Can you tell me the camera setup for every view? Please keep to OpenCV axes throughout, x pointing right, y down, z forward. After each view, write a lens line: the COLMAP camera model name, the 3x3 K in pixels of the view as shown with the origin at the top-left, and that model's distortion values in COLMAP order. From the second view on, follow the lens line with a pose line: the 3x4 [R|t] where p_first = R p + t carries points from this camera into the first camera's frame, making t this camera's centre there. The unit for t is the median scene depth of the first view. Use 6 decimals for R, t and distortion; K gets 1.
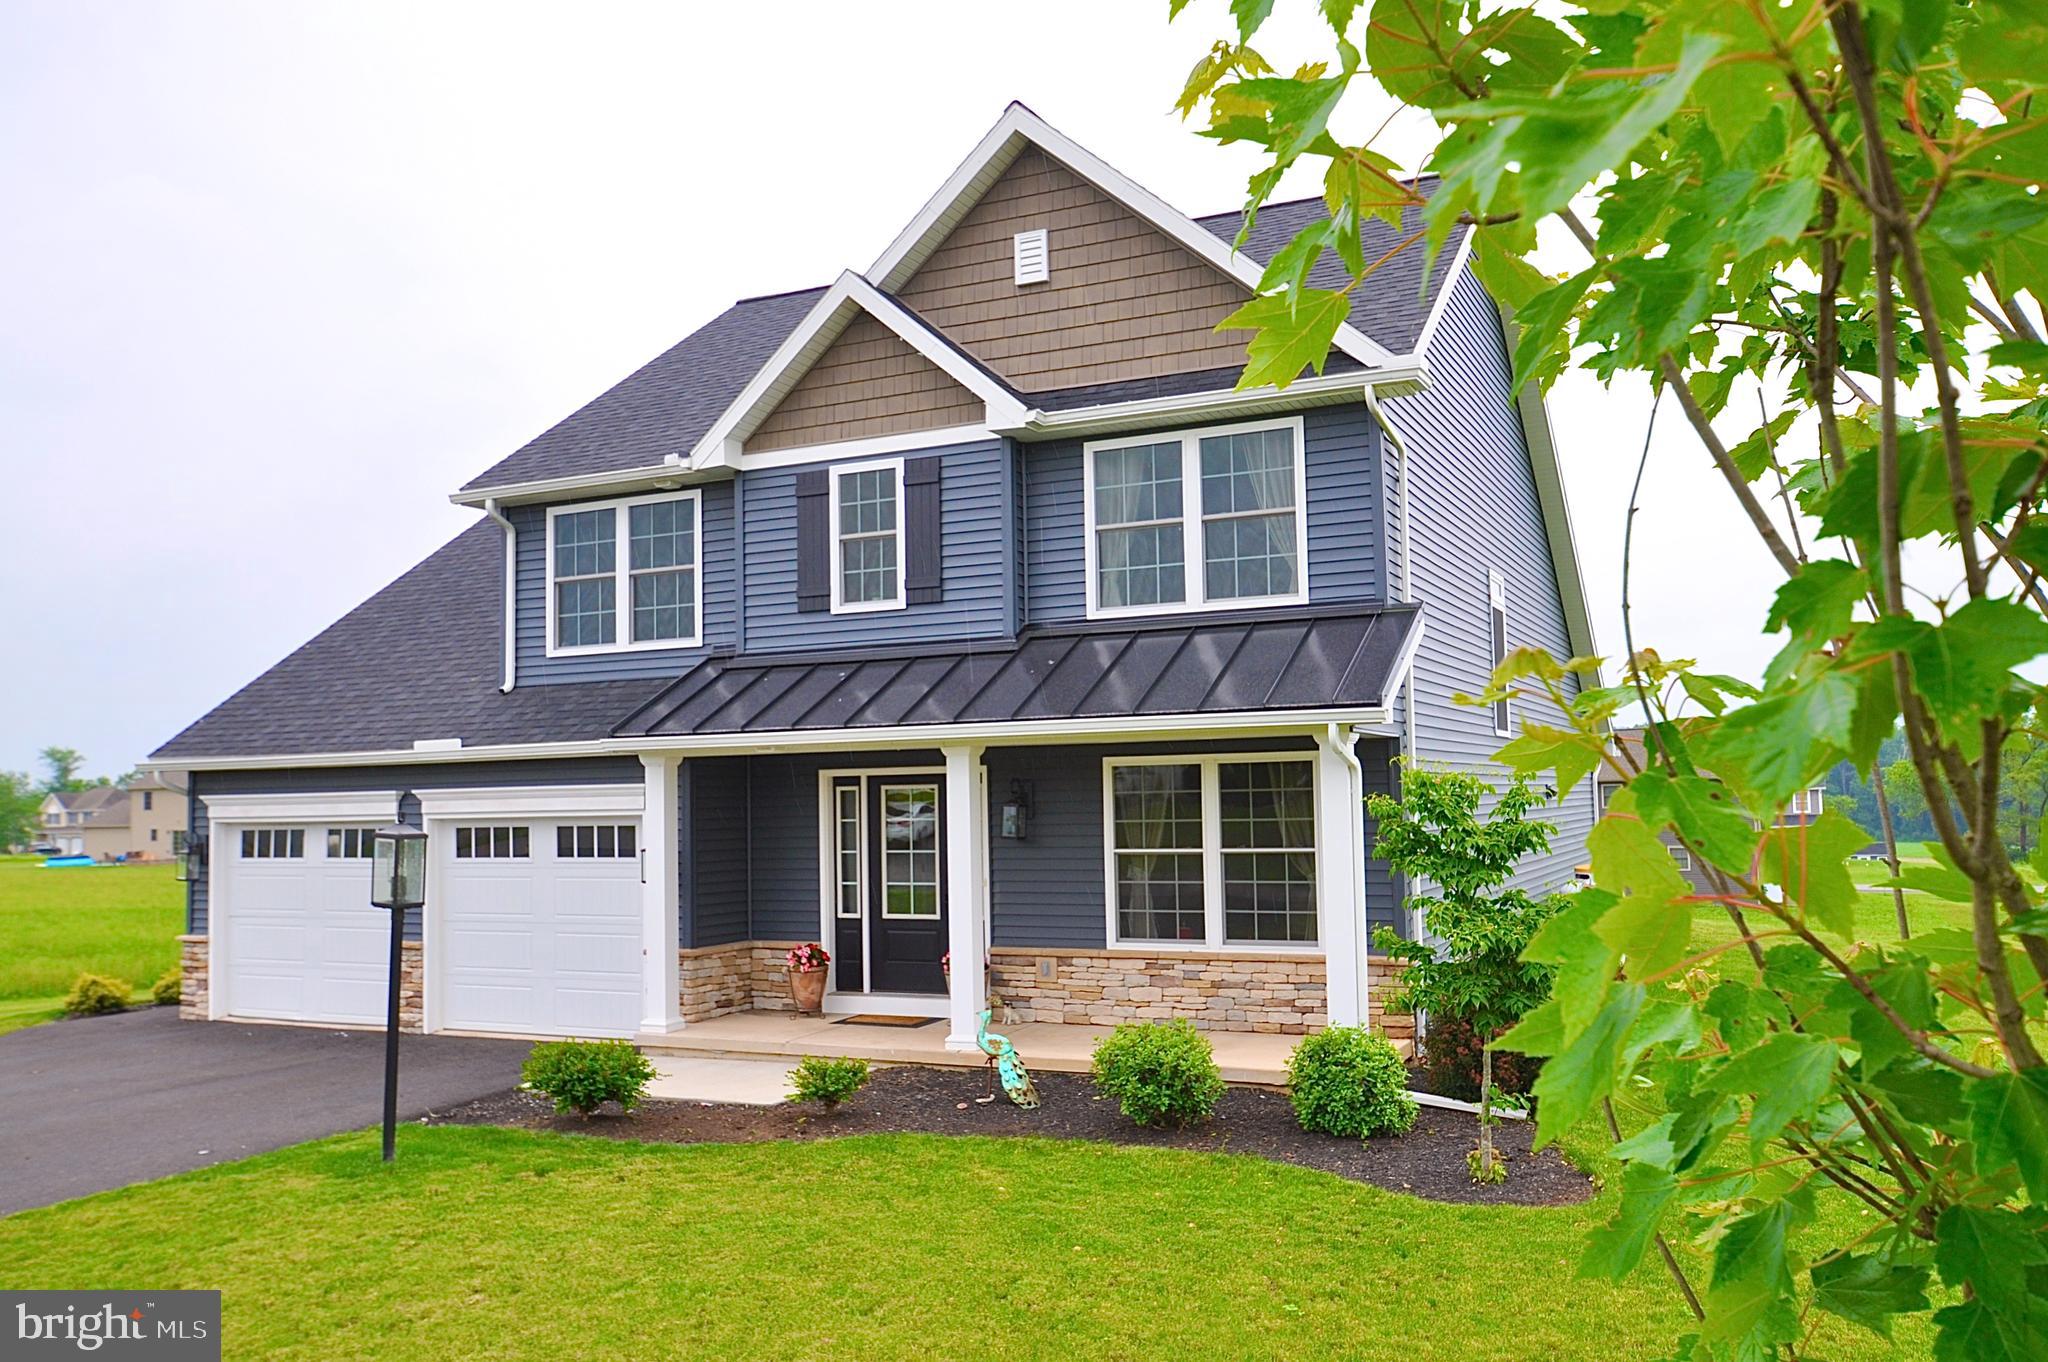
lens RADIAL K [[1634.4, 0, 1024.5], [0, 1634.4, 672.2], [0, 0, 1]] dist [-0.050229, 0.008900]
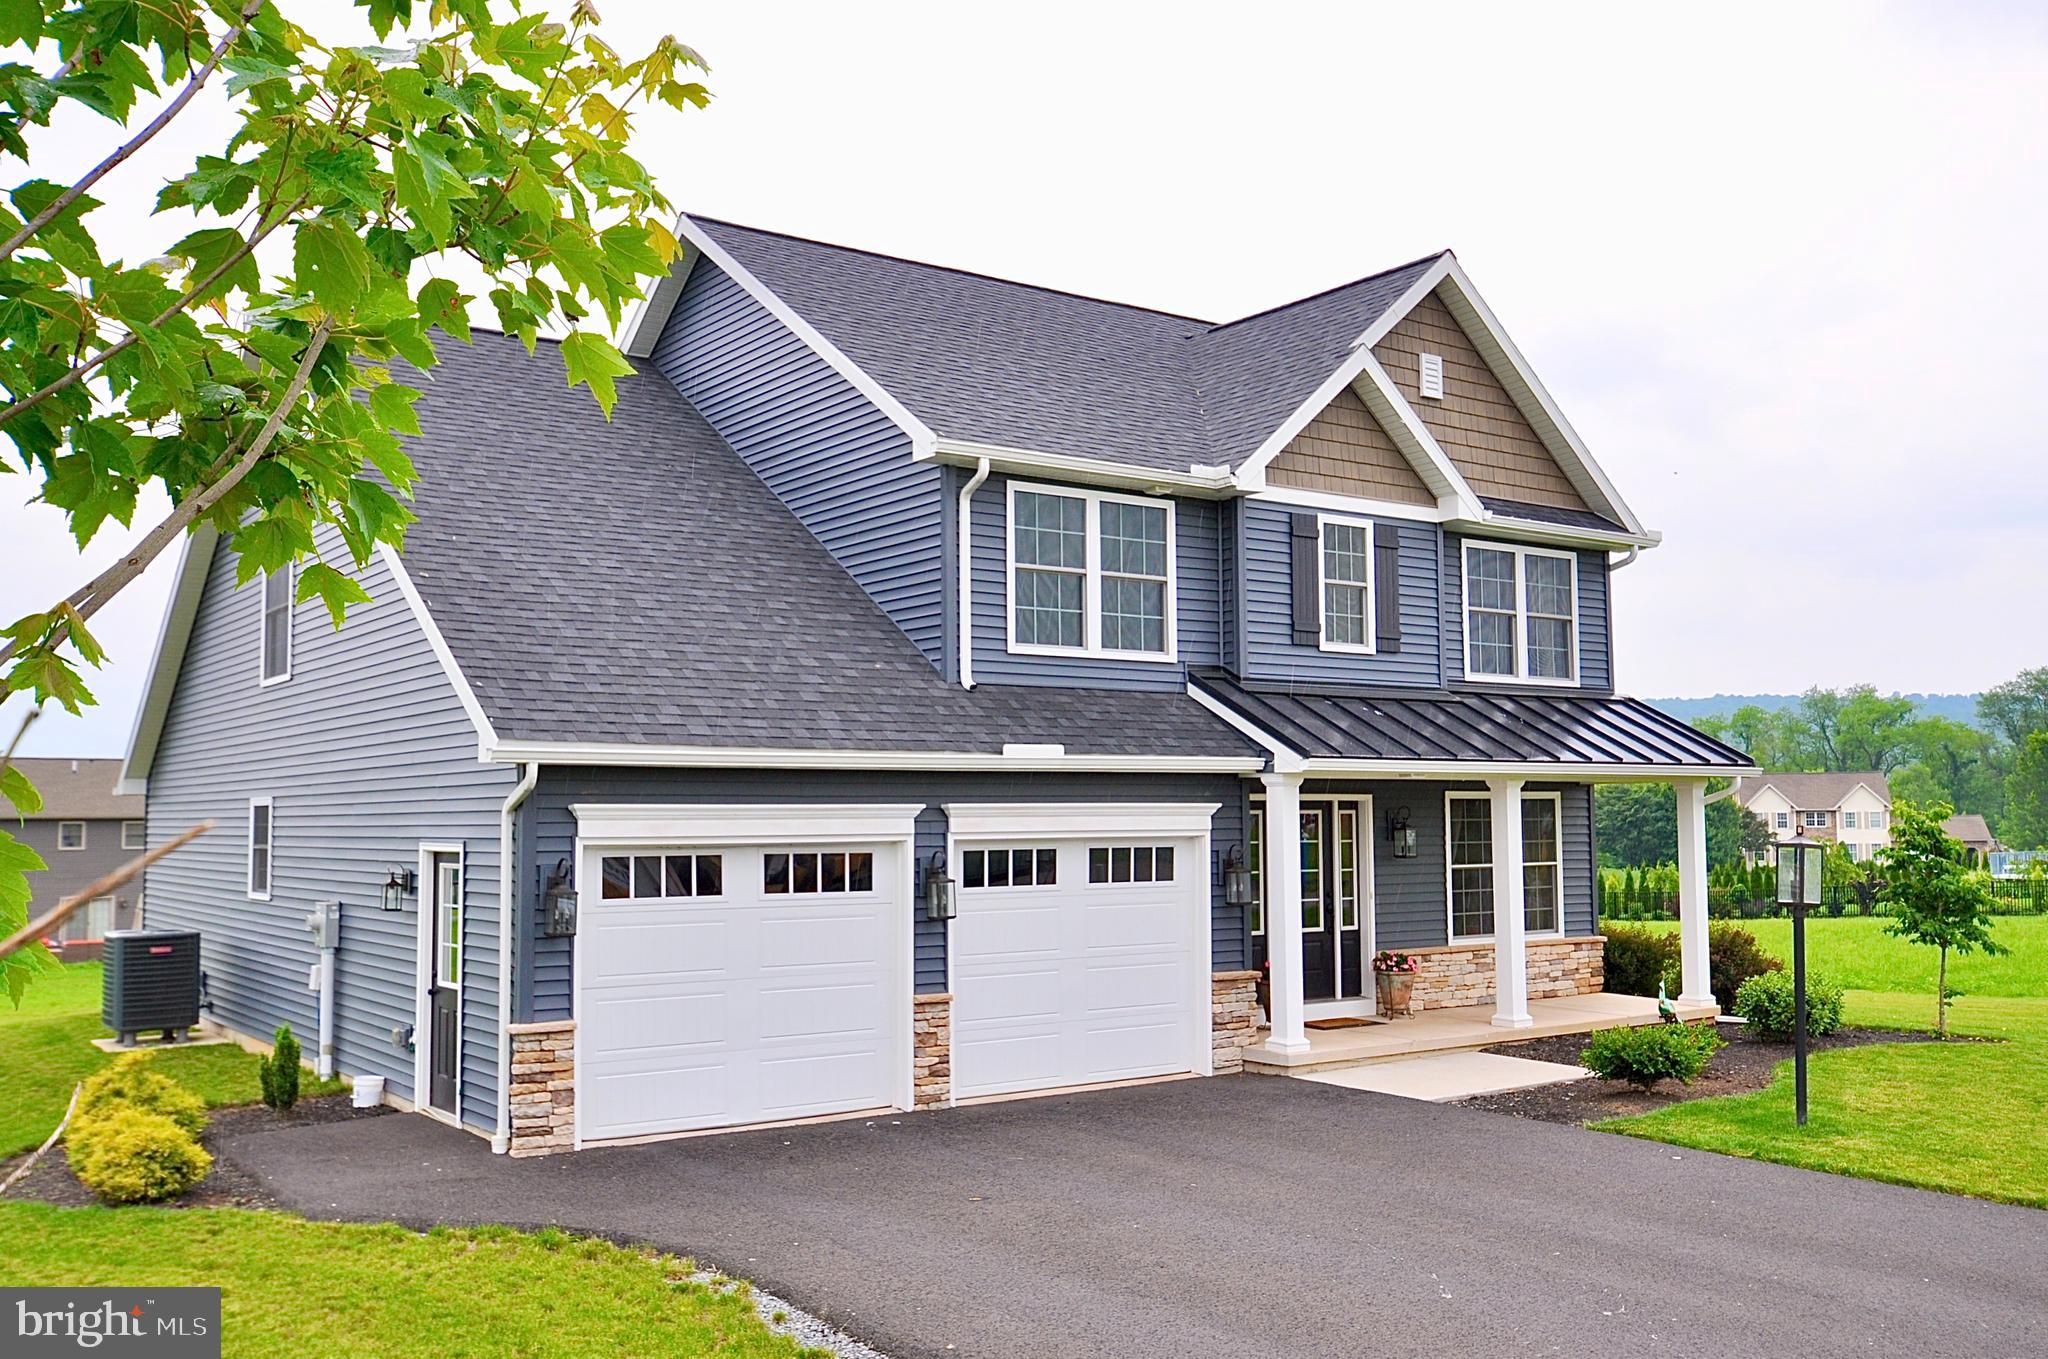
lens RADIAL K [[1820.1, 0, 1024.0], [0, 1820.1, 688.7], [0, 0, 1]] dist [-0.077554, -0.000554]
pose [[0.483508, 0.082847, 0.871411, -1.237415], [-0.066682, 0.996104, -0.057703, 0.070830], [-0.872797, -0.030207, 0.487149, 0.576715]]
